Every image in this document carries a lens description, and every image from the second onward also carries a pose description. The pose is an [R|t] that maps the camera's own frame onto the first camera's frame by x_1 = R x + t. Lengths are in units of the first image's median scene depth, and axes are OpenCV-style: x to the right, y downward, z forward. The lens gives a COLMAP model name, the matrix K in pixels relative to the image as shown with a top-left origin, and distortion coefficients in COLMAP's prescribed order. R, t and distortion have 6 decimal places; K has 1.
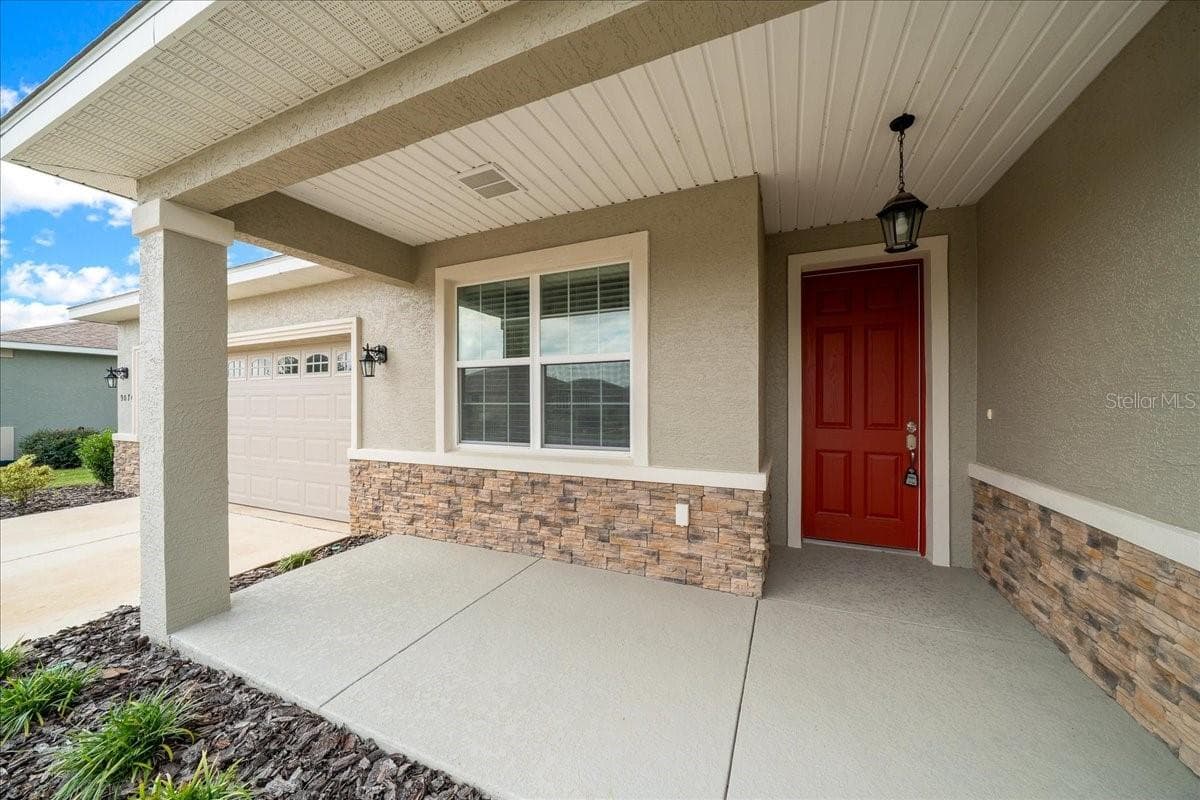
lens RADIAL K [[424.8, 0, 600.3], [0, 424.8, 403.6], [0, 0, 1]] dist [-0.002710, -0.000030]
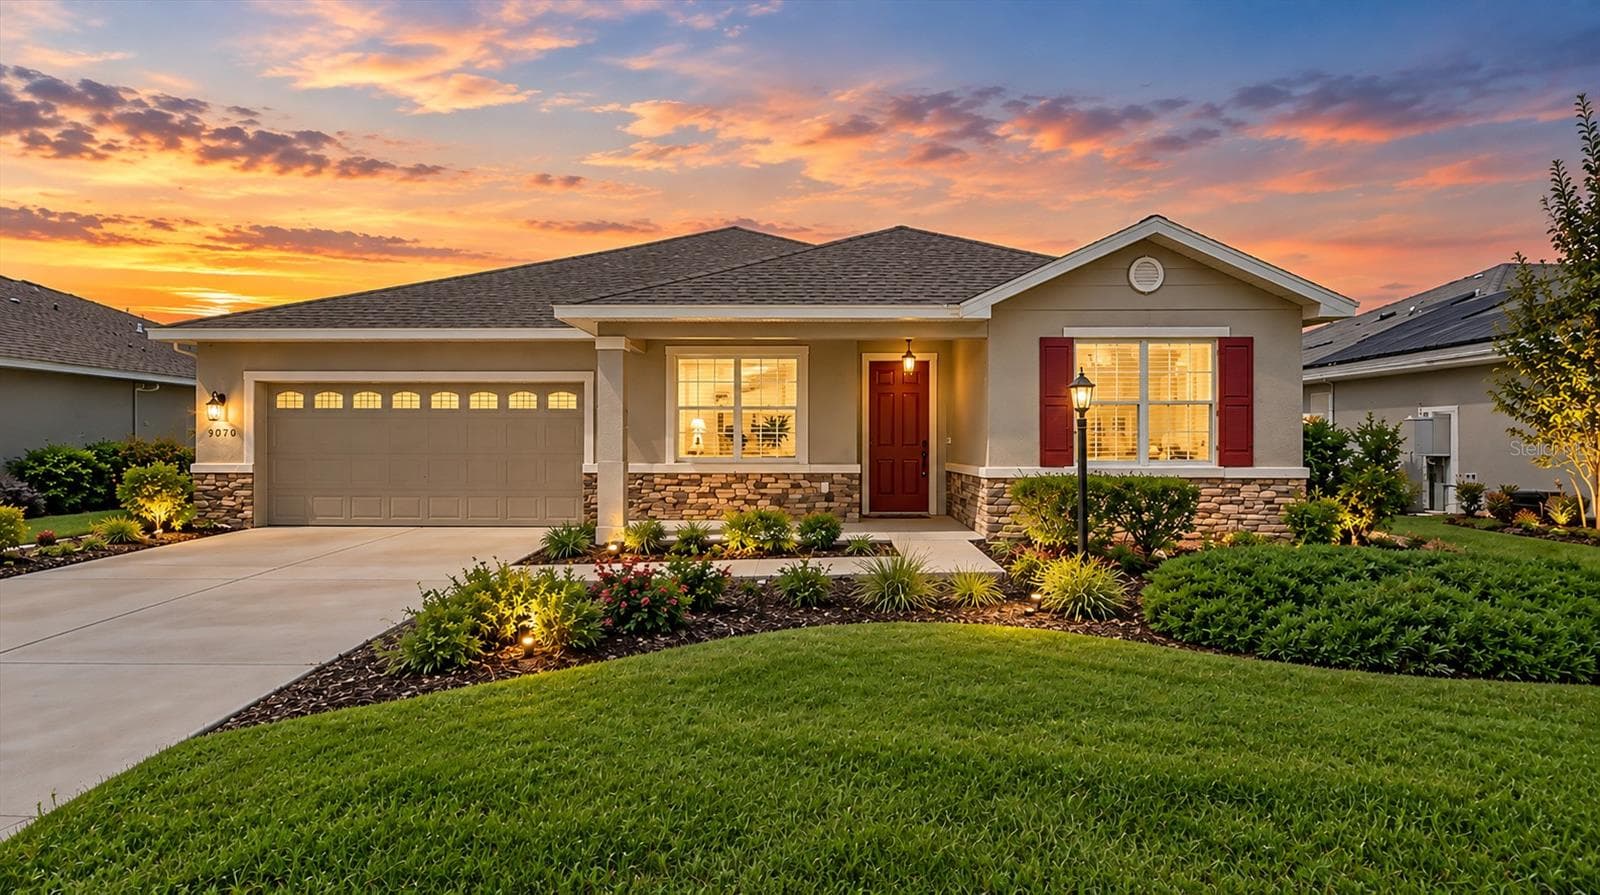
lens RADIAL K [[893.7, 0, 800.0], [0, 893.7, 447.5], [0, 0, 1]] dist [0.000041, -0.000004]
pose [[0.918448, -0.000368, 0.395542, -1.410788], [0.000839, 0.999999, -0.001017, 0.062755], [-0.395541, 0.001266, 0.918447, -2.553312]]
